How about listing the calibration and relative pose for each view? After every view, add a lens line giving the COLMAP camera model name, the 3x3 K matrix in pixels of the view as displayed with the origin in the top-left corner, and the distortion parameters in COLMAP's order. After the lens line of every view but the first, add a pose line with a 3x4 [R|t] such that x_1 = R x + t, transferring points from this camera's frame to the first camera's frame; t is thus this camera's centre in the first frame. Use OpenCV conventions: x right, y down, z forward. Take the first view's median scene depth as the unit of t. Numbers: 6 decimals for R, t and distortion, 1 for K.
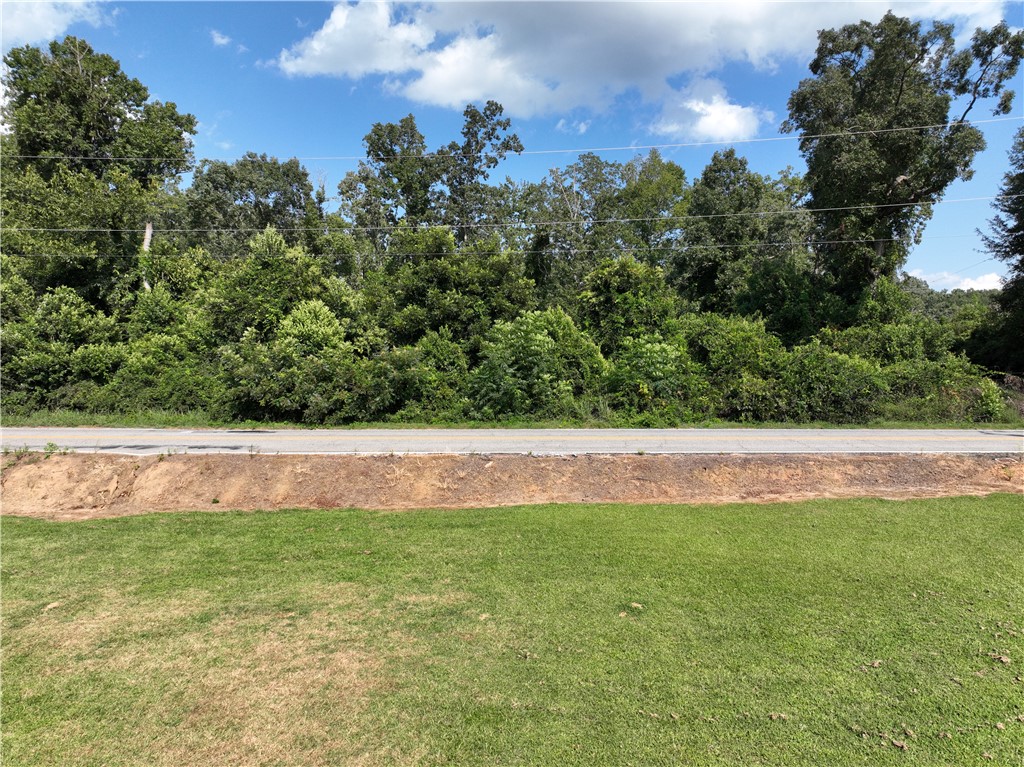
lens RADIAL K [[772.8, 0, 512.0], [0, 772.8, 383.5], [0, 0, 1]] dist [-0.001789, 0.001386]
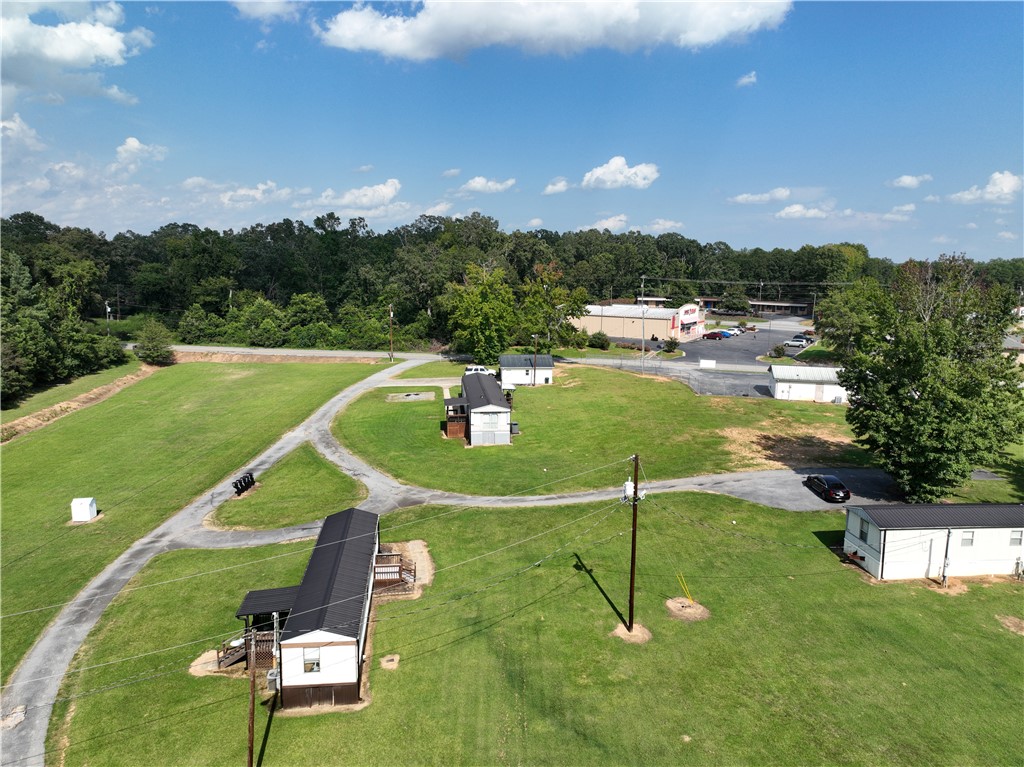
lens RADIAL K [[772.8, 0, 512.0], [0, 772.8, 383.5], [0, 0, 1]] dist [-0.001789, 0.001386]
pose [[0.995943, 0.032987, -0.083727, 1.572887], [-0.020416, 0.988958, 0.146785, -0.435144], [0.087645, -0.144480, 0.985619, -3.413501]]
